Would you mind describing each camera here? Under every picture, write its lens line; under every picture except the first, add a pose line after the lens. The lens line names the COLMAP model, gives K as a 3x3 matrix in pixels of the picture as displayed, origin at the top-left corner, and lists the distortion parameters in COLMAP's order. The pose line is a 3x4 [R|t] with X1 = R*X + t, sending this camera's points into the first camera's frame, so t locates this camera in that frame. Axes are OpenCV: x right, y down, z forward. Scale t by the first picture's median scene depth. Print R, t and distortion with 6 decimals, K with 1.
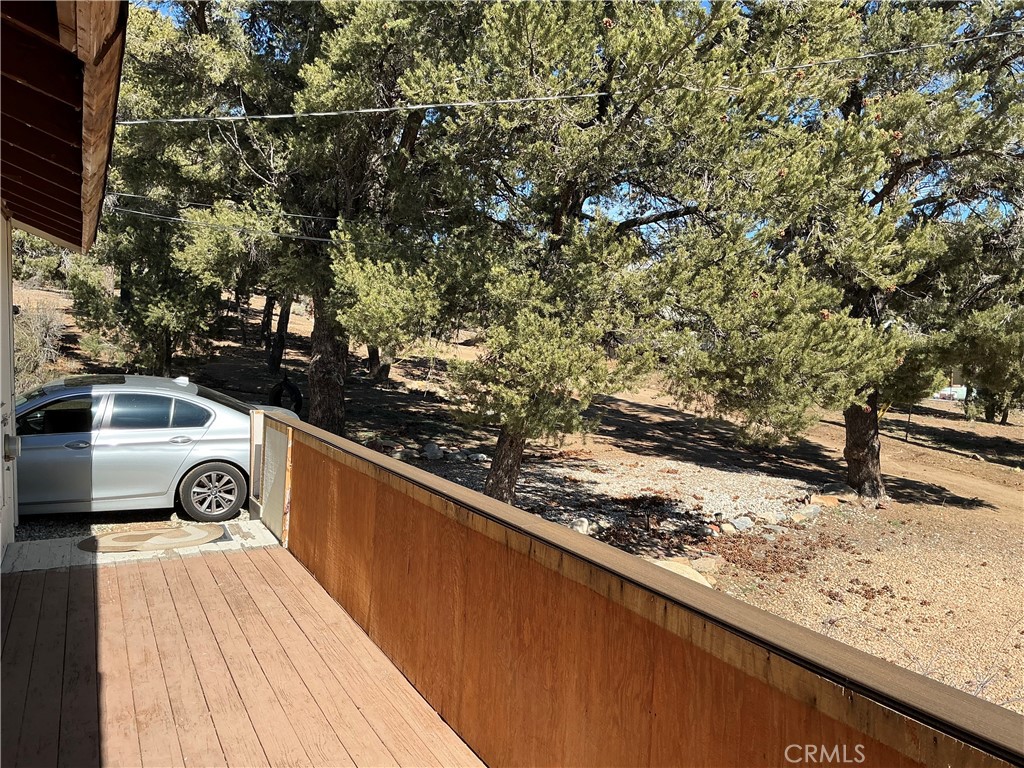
lens RADIAL K [[849.1, 0, 512.0], [0, 849.1, 384.0], [0, 0, 1]] dist [0.126130, -0.245687]
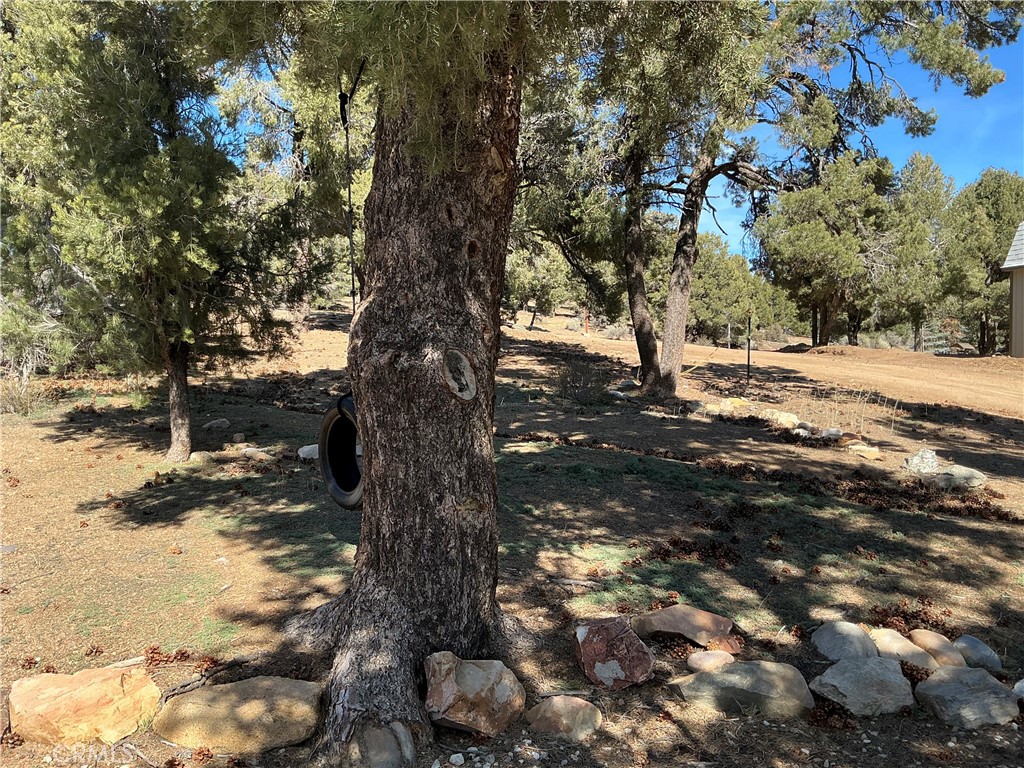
lens RADIAL K [[849.1, 0, 512.0], [0, 849.1, 384.0], [0, 0, 1]] dist [0.126130, -0.245687]
pose [[0.943256, -0.021686, -0.331357, -0.062414], [0.011319, 0.999385, -0.033186, 0.003344], [0.331873, 0.027552, 0.942922, 0.458555]]
